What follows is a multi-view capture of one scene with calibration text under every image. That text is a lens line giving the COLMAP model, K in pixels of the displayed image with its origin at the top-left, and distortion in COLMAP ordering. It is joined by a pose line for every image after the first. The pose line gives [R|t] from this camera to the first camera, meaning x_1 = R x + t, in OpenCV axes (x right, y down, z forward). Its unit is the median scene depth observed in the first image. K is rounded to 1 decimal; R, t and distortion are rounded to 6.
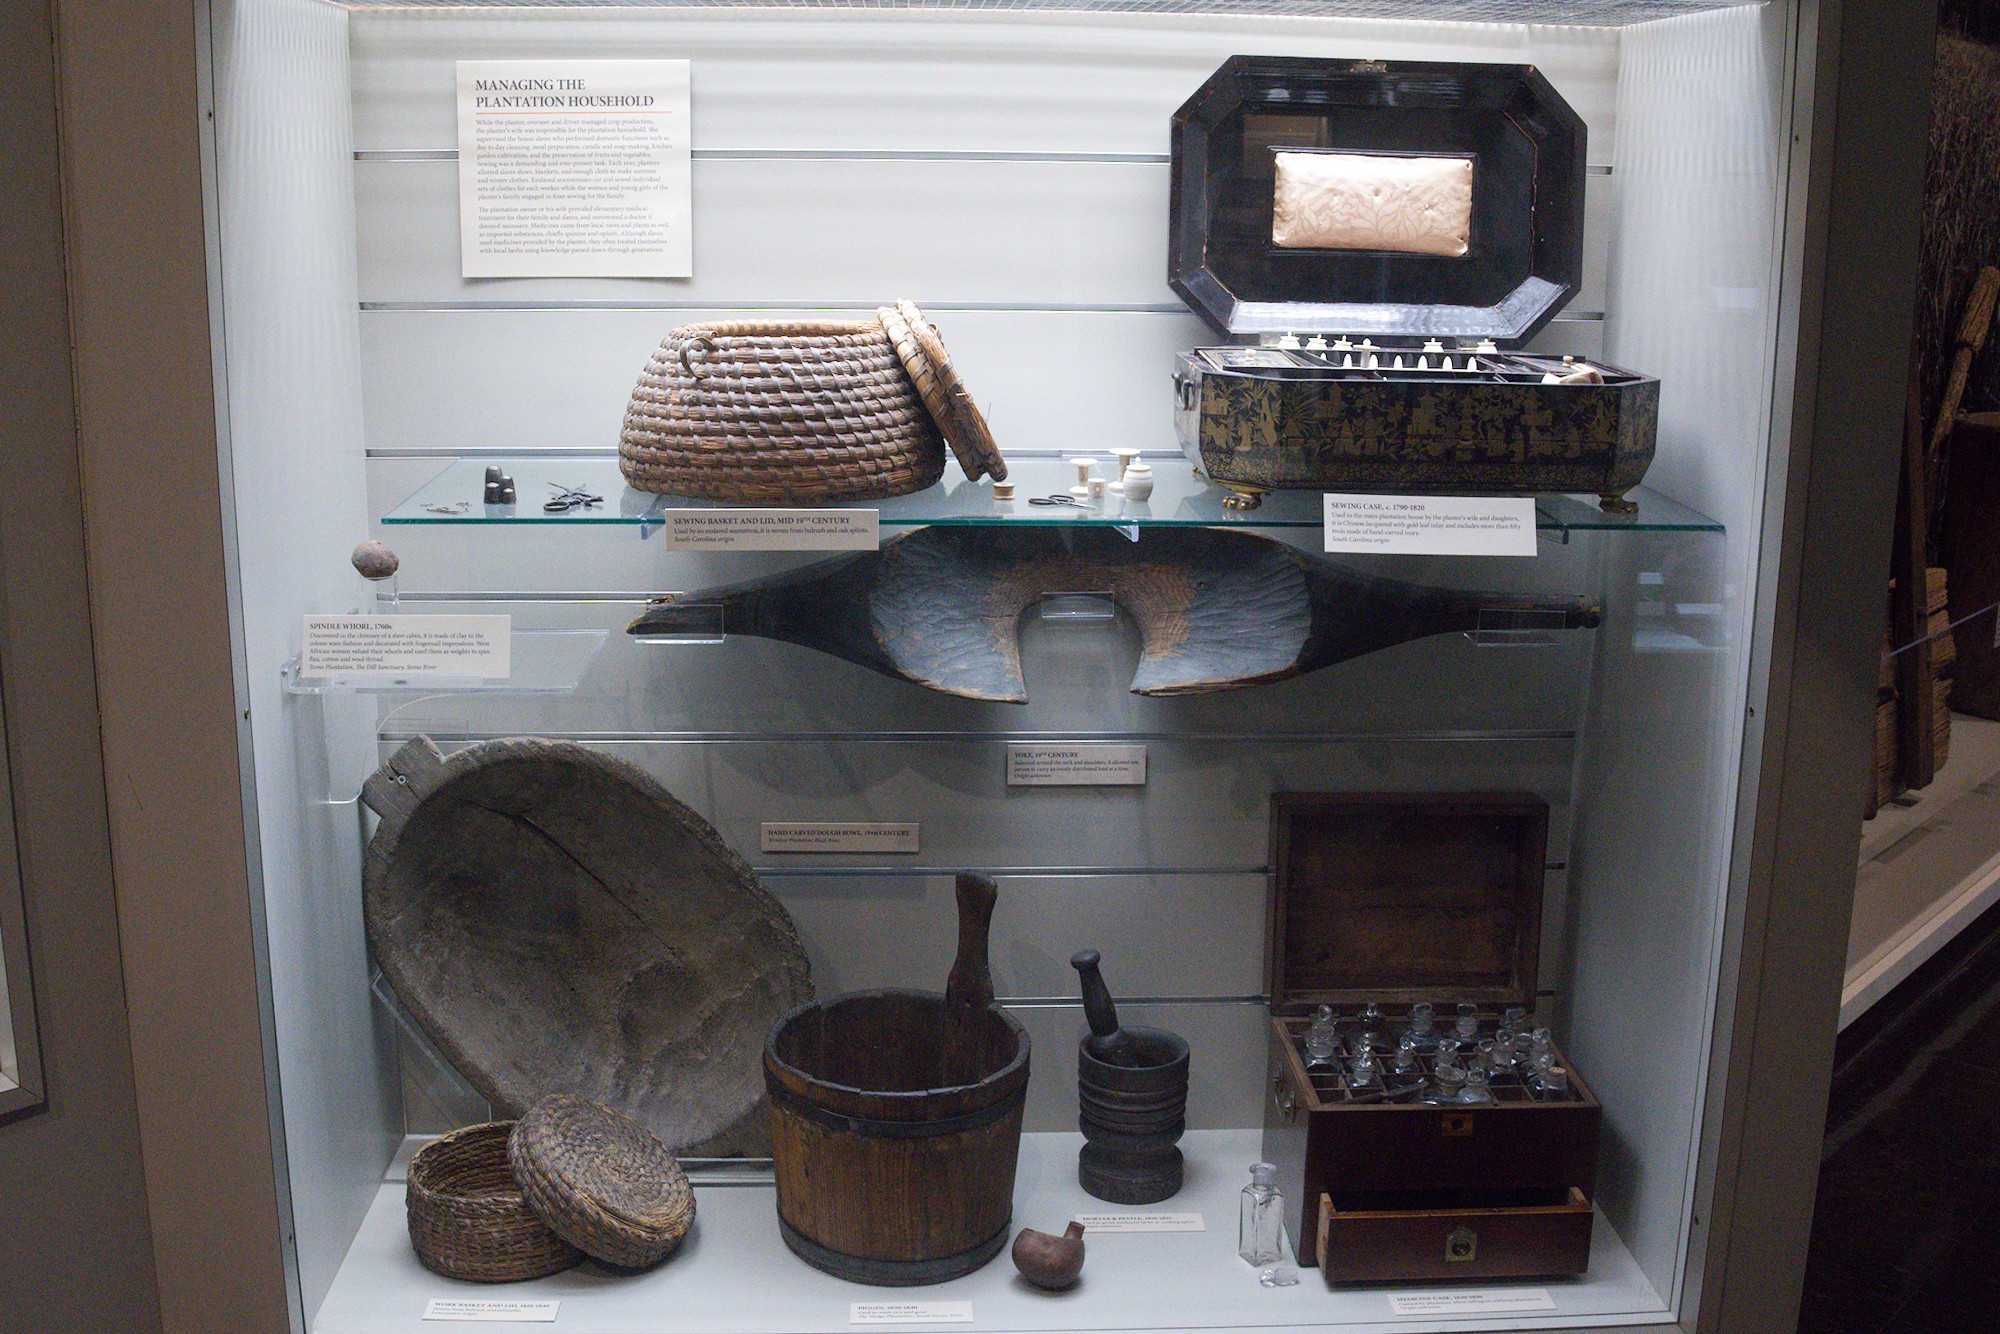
lens RADIAL K [[2140.6, 0, 1000.0], [0, 2140.6, 667.0], [0, 0, 1]] dist [-0.134740, 0.009454]
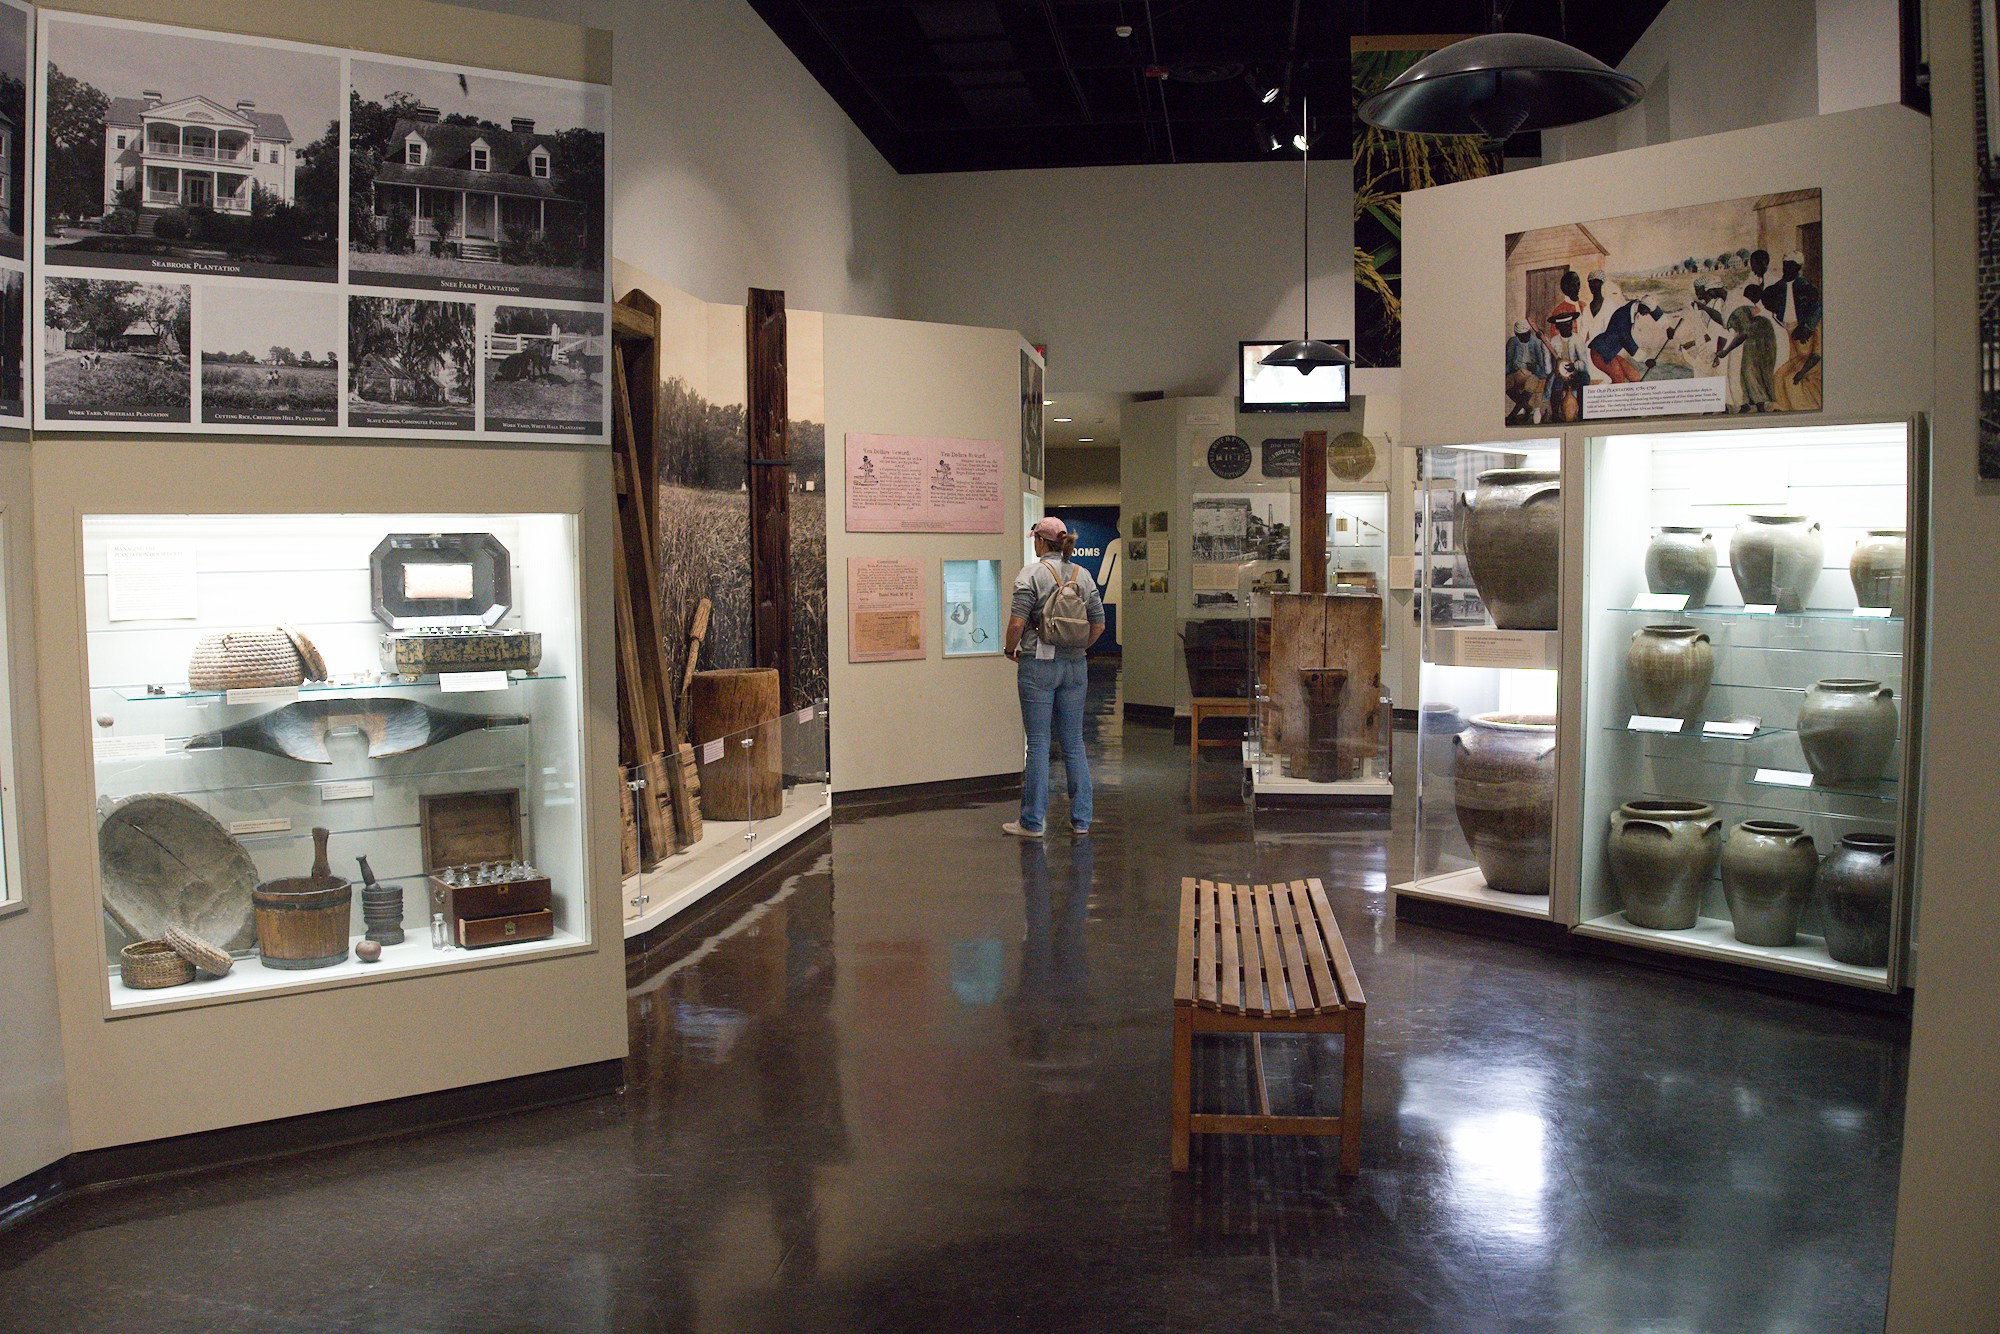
lens RADIAL K [[1662.7, 0, 1000.0], [0, 1662.7, 667.0], [0, 0, 1]] dist [-0.168451, 0.011839]
pose [[0.838618, -0.057485, 0.541679, -0.386084], [0.144490, 0.982269, -0.119455, 0.267144], [-0.525208, 0.178444, 0.832055, -1.212060]]
